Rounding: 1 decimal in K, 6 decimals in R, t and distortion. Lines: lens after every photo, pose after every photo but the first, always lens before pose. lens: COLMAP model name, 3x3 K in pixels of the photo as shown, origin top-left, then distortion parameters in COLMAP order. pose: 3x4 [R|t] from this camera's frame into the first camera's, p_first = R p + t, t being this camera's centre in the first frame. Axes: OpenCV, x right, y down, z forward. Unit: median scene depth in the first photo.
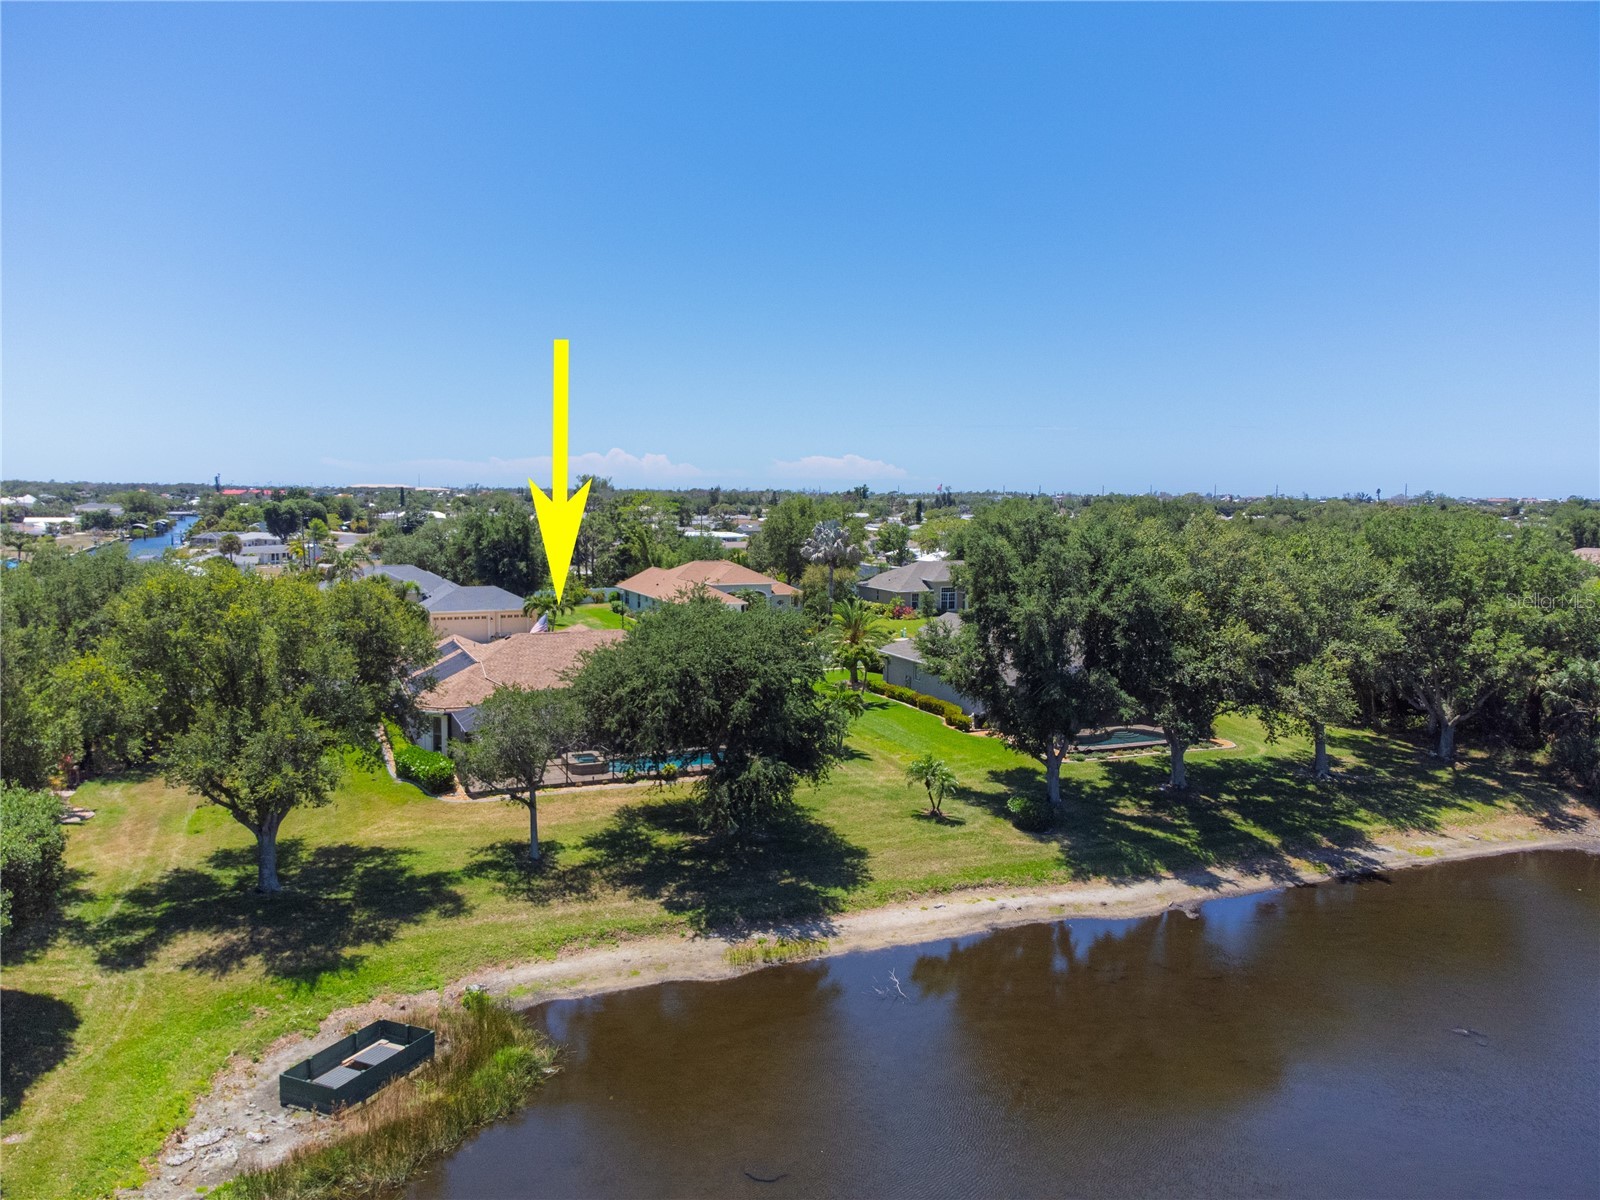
lens RADIAL K [[1199.8, 0, 800.0], [0, 1199.8, 600.0], [0, 0, 1]] dist [0.036552, -0.003973]
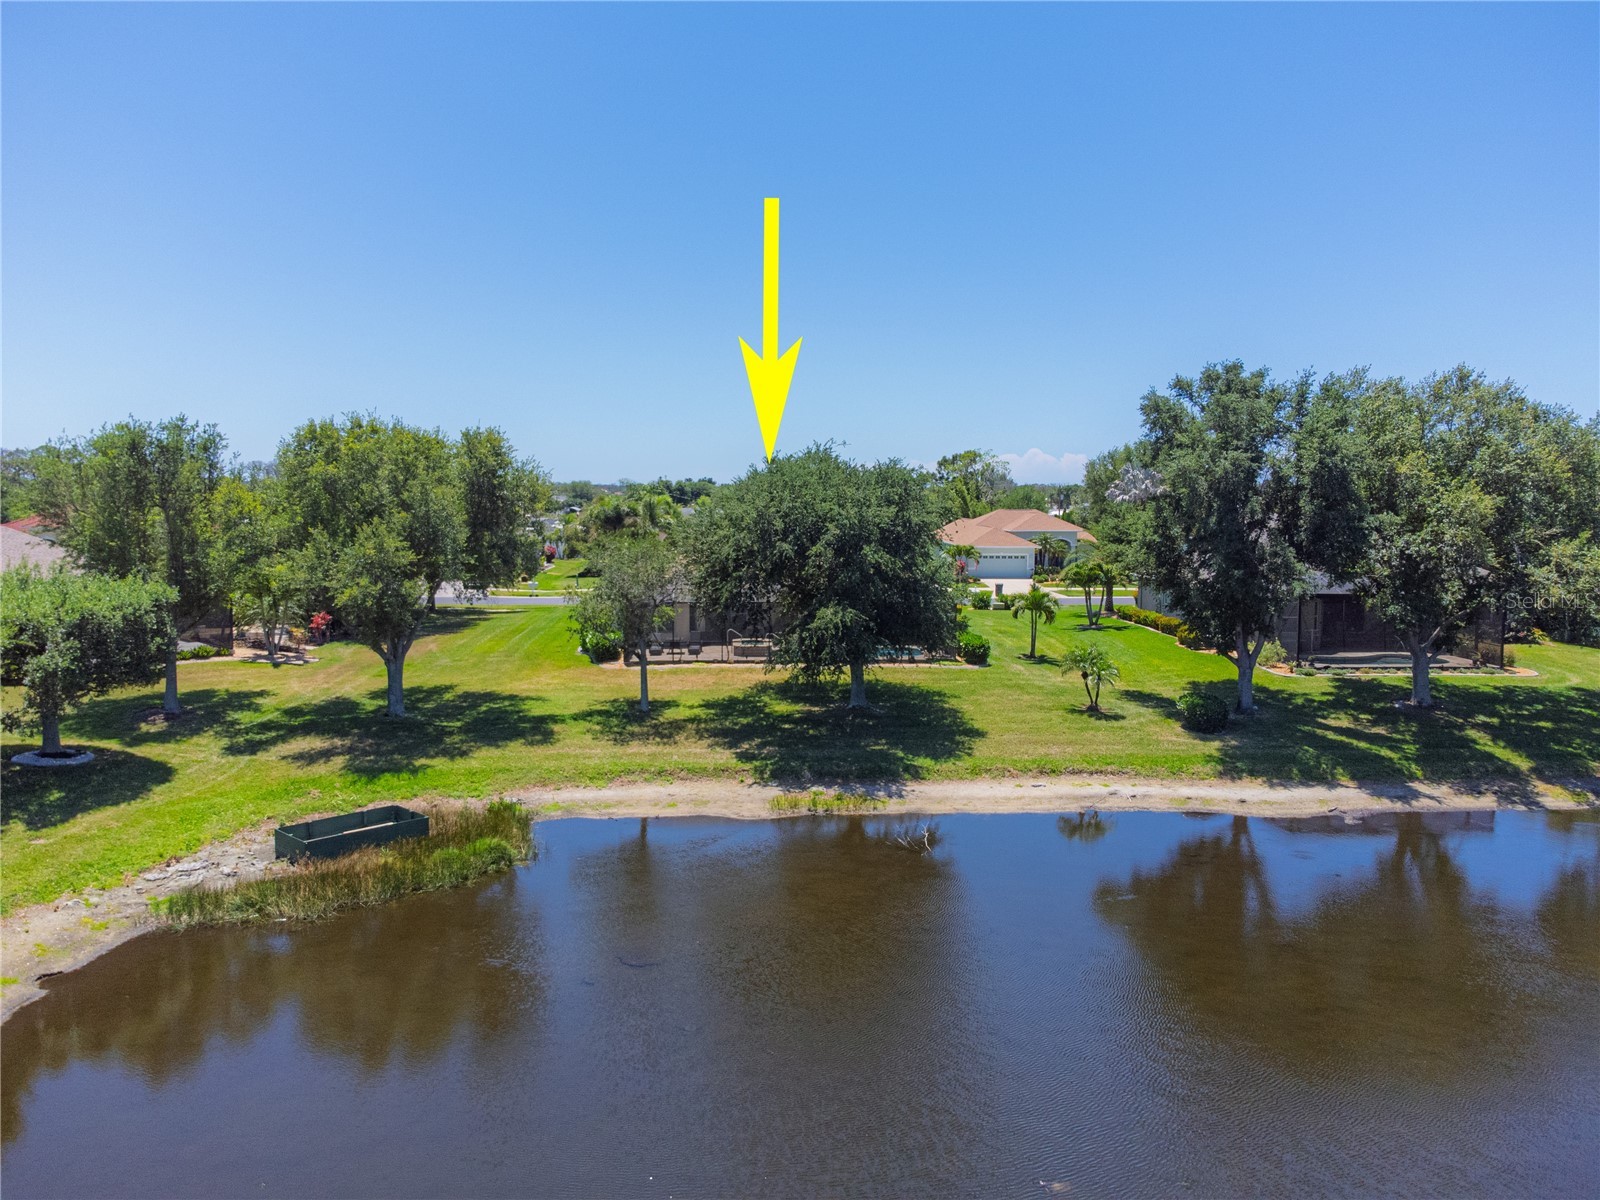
lens RADIAL K [[1199.4, 0, 800.0], [0, 1199.4, 600.0], [0, 0, 1]] dist [0.053365, -0.001211]
pose [[0.945160, 0.026530, -0.325527, 0.218717], [-0.025132, 0.999648, 0.008500, 0.104945], [0.325638, 0.000148, 0.945494, 0.087351]]
